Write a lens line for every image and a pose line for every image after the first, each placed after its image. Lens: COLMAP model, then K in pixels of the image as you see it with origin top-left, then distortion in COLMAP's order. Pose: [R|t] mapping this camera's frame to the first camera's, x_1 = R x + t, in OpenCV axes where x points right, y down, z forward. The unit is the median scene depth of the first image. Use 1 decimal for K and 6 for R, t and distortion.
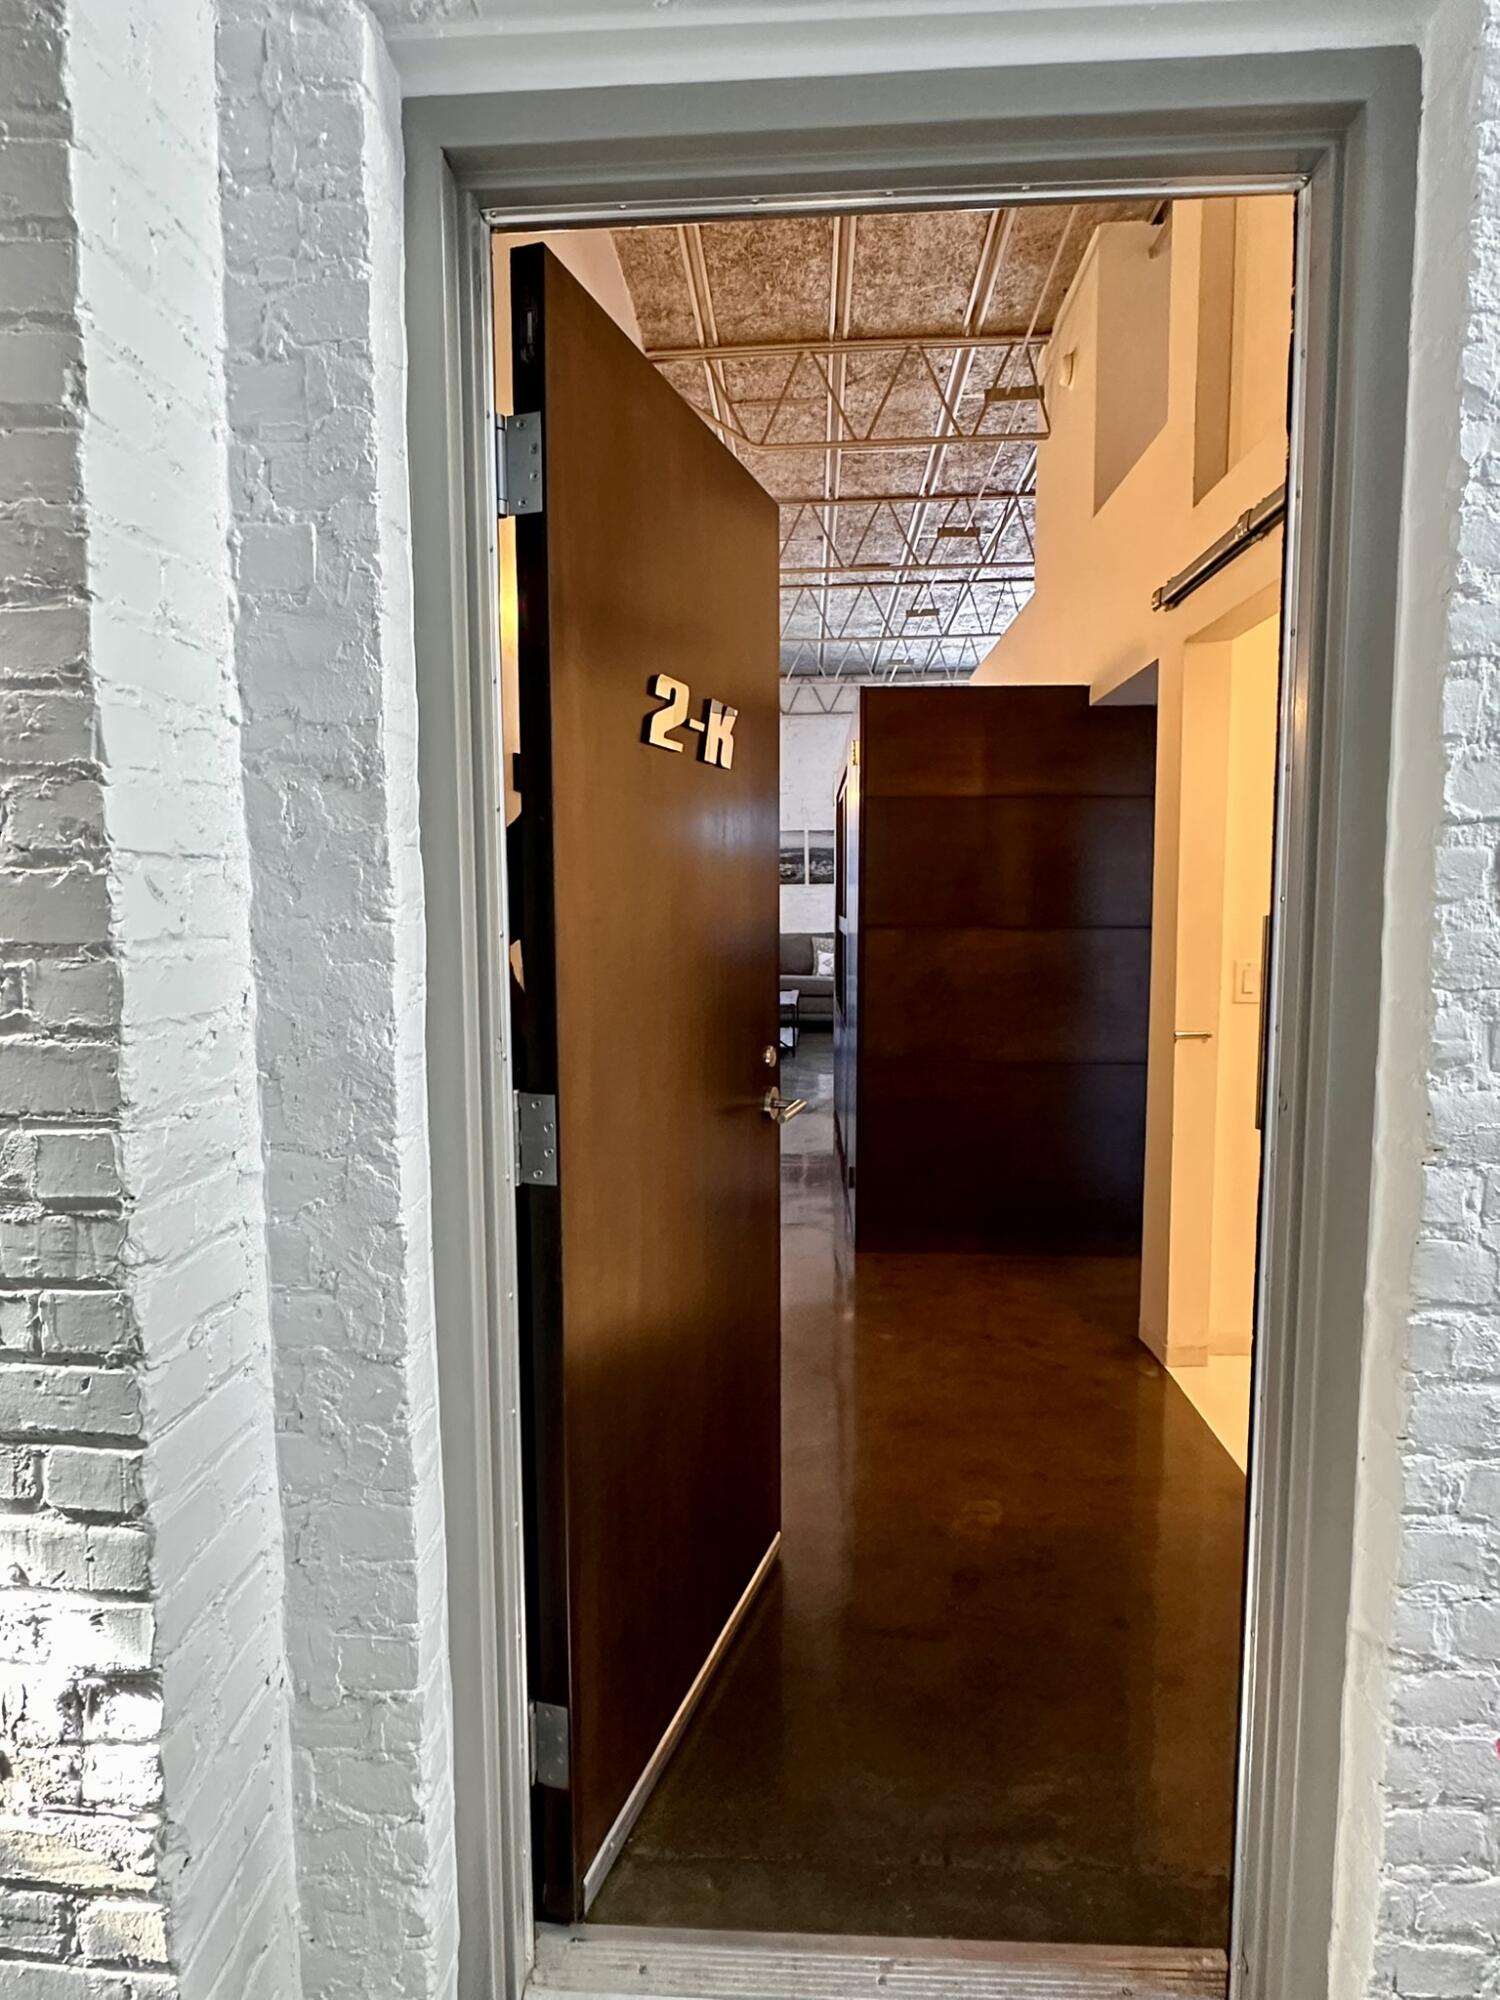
lens RADIAL K [[1095.7, 0, 750.0], [0, 1095.7, 1003.8], [0, 0, 1]] dist [0.001640, 0.000227]
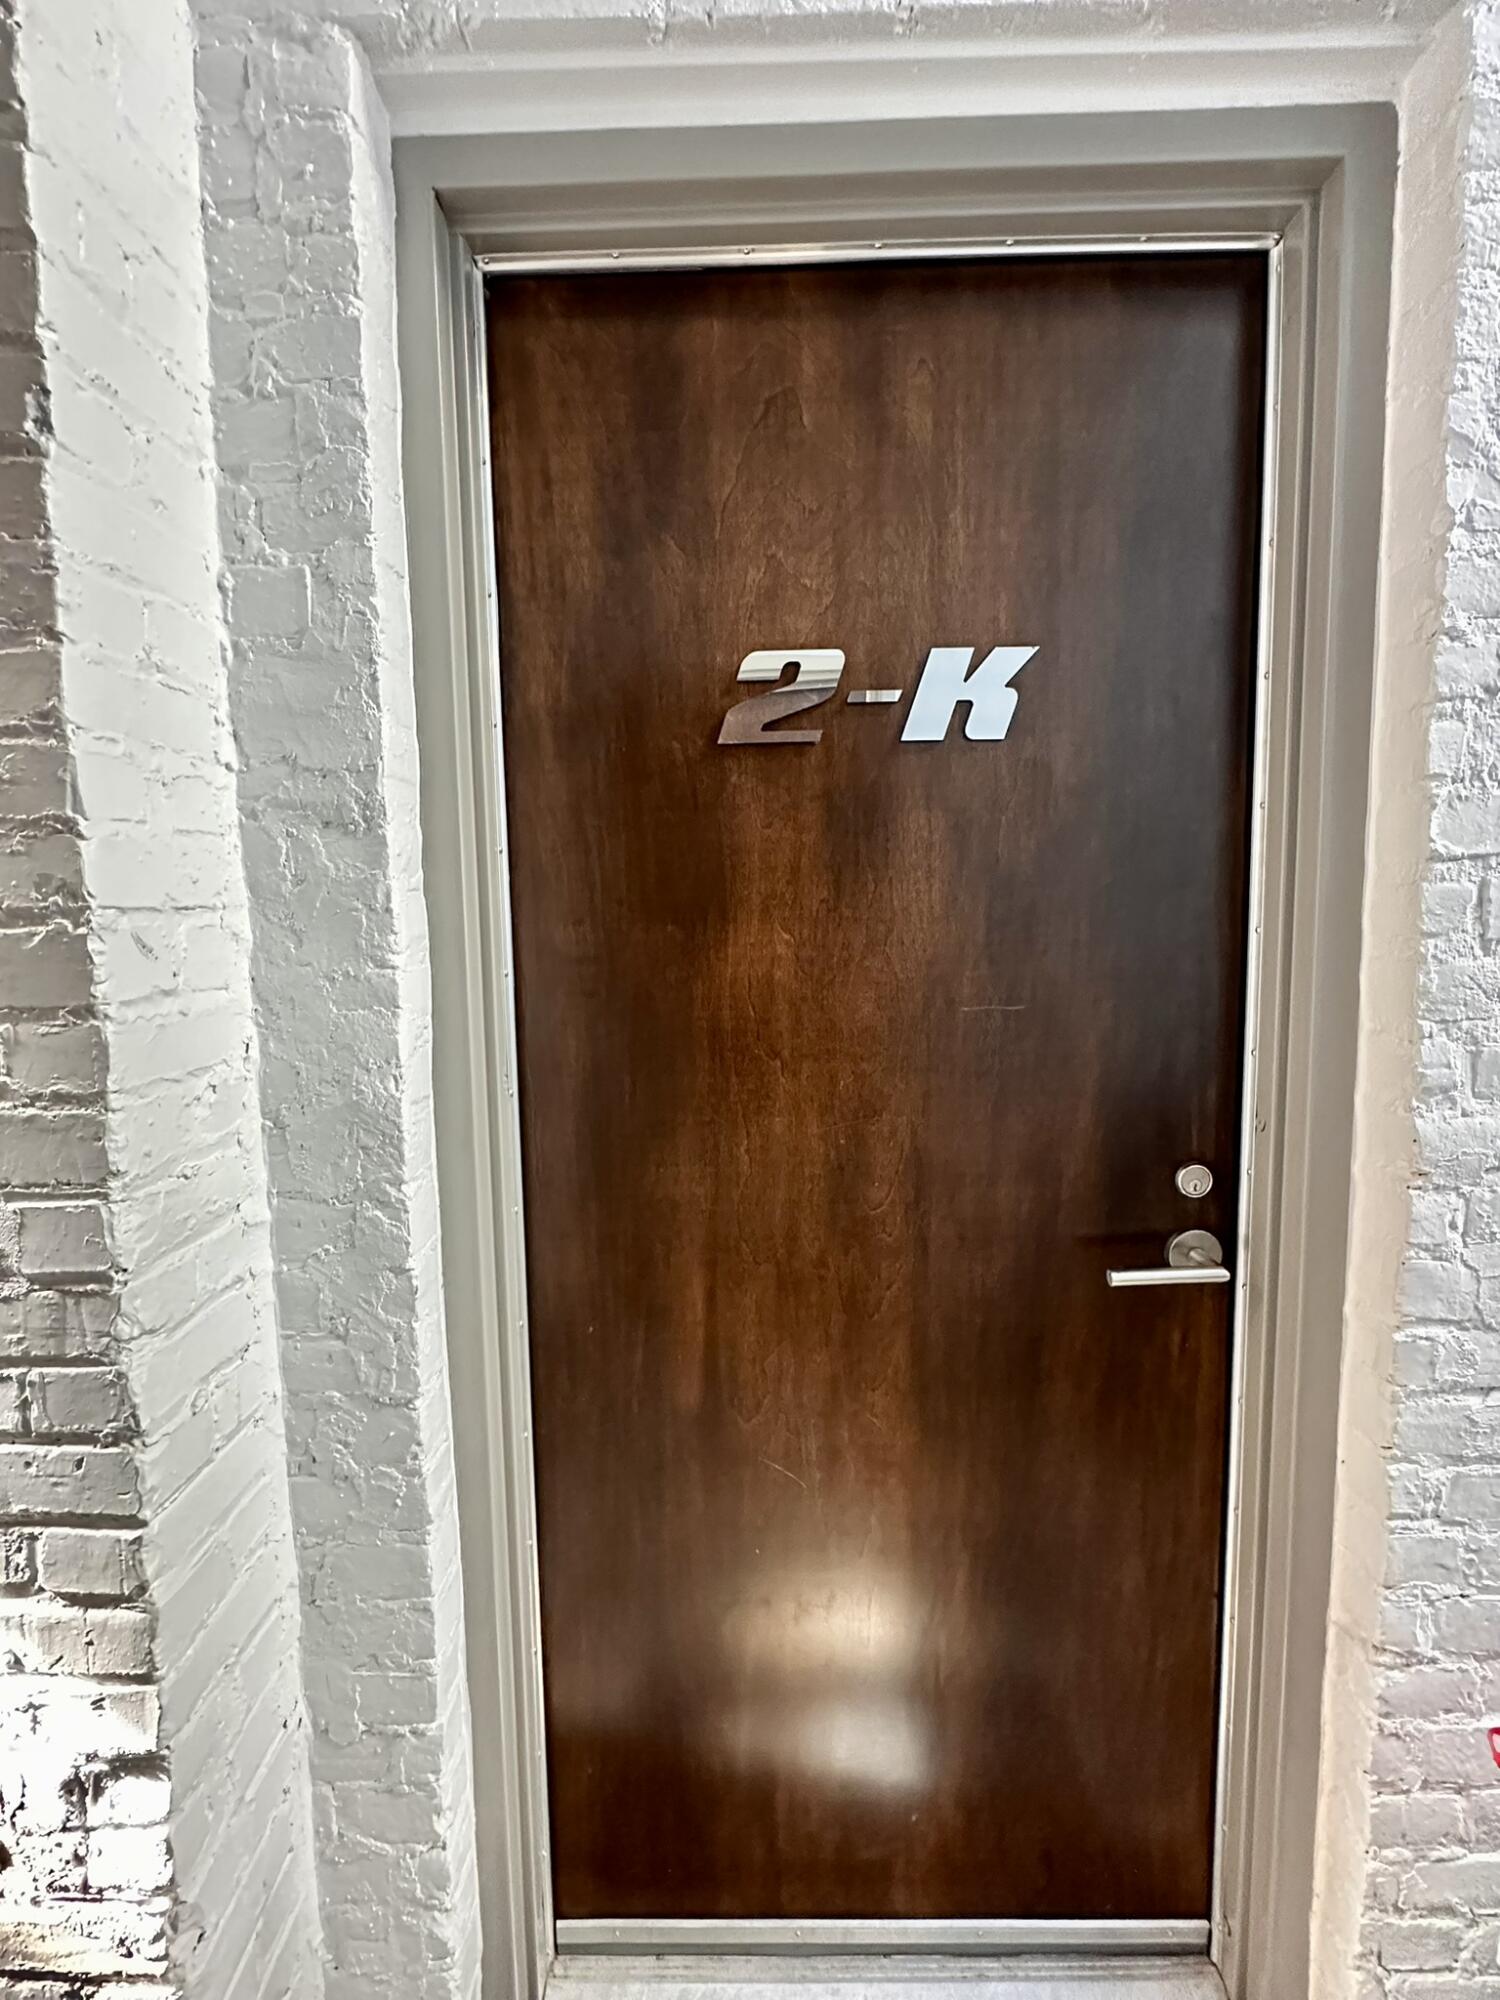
lens RADIAL K [[928.1, 0, 750.0], [0, 928.1, 1000.0], [0, 0, 1]] dist [-0.000463, 0.000745]
pose [[0.998979, -0.016643, 0.042007, -0.043941], [0.016409, 0.999848, 0.005903, -0.048427], [-0.042099, -0.005208, 0.999100, 0.152415]]
